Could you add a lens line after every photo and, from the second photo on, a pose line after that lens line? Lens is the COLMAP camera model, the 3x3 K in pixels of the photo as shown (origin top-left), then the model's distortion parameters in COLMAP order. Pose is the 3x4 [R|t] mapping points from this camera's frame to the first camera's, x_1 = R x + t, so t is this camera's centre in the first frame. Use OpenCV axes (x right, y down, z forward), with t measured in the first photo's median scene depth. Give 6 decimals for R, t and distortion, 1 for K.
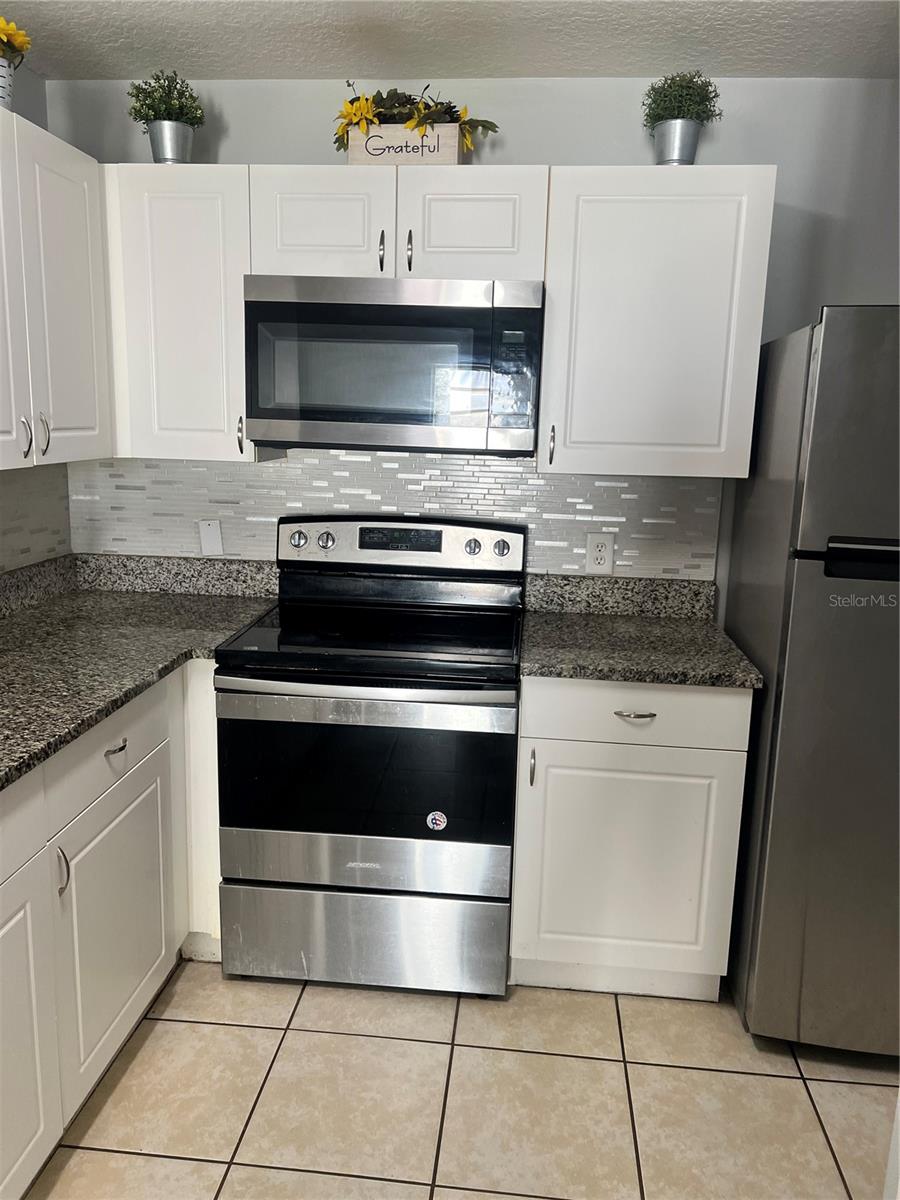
lens RADIAL K [[886.5, 0, 447.1], [0, 886.5, 592.8], [0, 0, 1]] dist [0.050114, -0.072809]
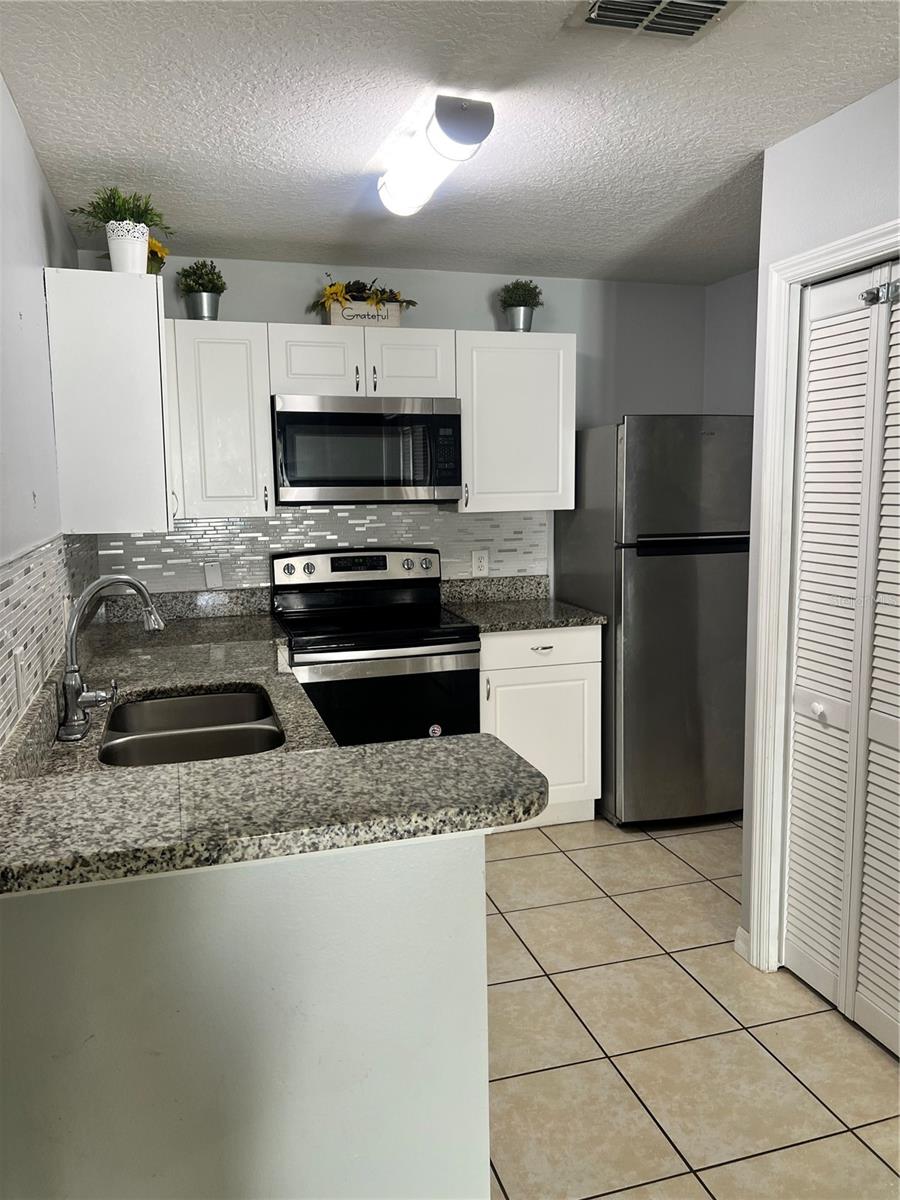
lens RADIAL K [[886.5, 0, 447.1], [0, 886.5, 592.8], [0, 0, 1]] dist [0.050114, -0.072809]
pose [[0.921581, -0.088144, 0.378047, -0.553305], [0.111530, 0.992941, -0.040370, 0.074081], [-0.371820, 0.079367, 0.924906, -0.482249]]
